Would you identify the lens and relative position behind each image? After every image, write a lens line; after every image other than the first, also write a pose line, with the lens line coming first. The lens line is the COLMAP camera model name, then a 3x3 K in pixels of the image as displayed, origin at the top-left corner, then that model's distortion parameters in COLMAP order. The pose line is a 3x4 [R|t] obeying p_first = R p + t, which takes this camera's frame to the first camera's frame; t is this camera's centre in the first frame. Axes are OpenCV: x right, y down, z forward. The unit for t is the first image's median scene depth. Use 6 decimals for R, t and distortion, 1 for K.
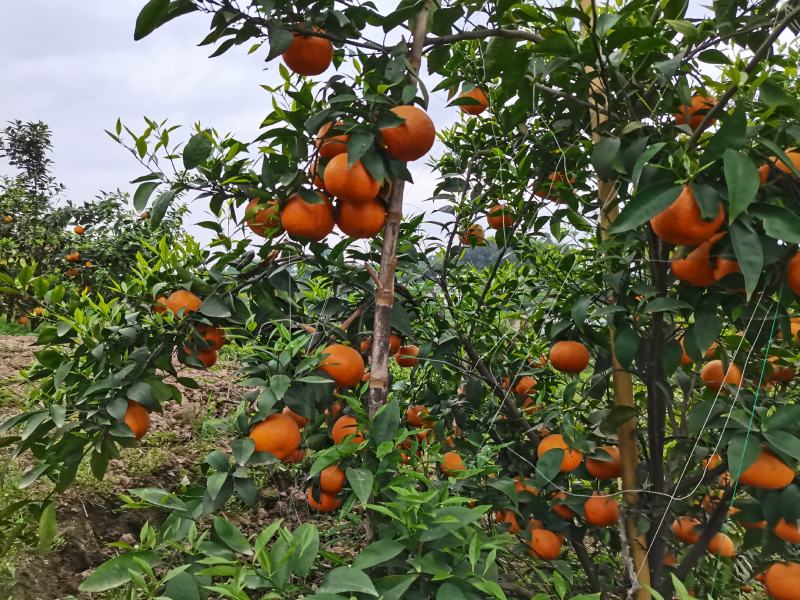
lens RADIAL K [[609.5, 0, 400.0], [0, 609.5, 300.0], [0, 0, 1]] dist [0.006424, 0.003919]
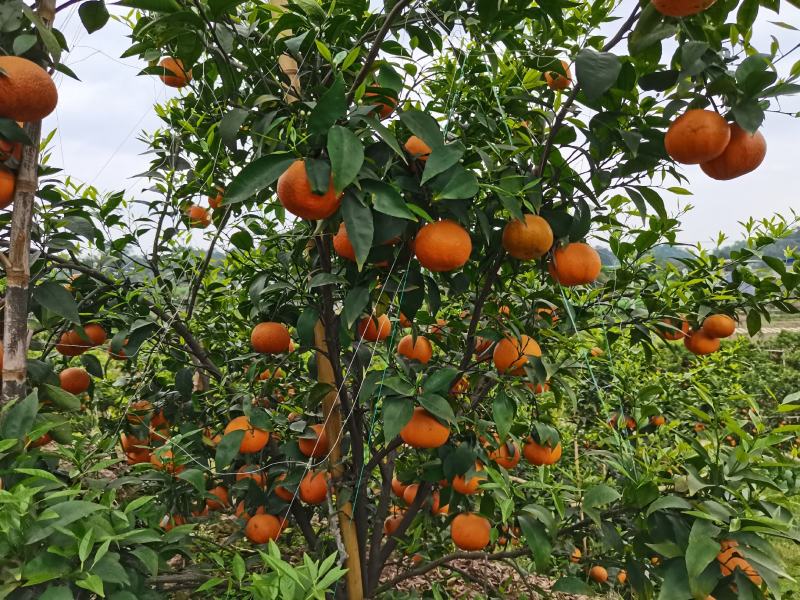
lens RADIAL K [[615.3, 0, 400.0], [0, 615.3, 300.0], [0, 0, 1]] dist [0.002661, 0.007002]
pose [[0.946133, -0.026036, 0.322730, 0.212168], [0.021567, 0.999616, 0.017417, 0.025083], [-0.323059, -0.009519, 0.946331, -0.024058]]
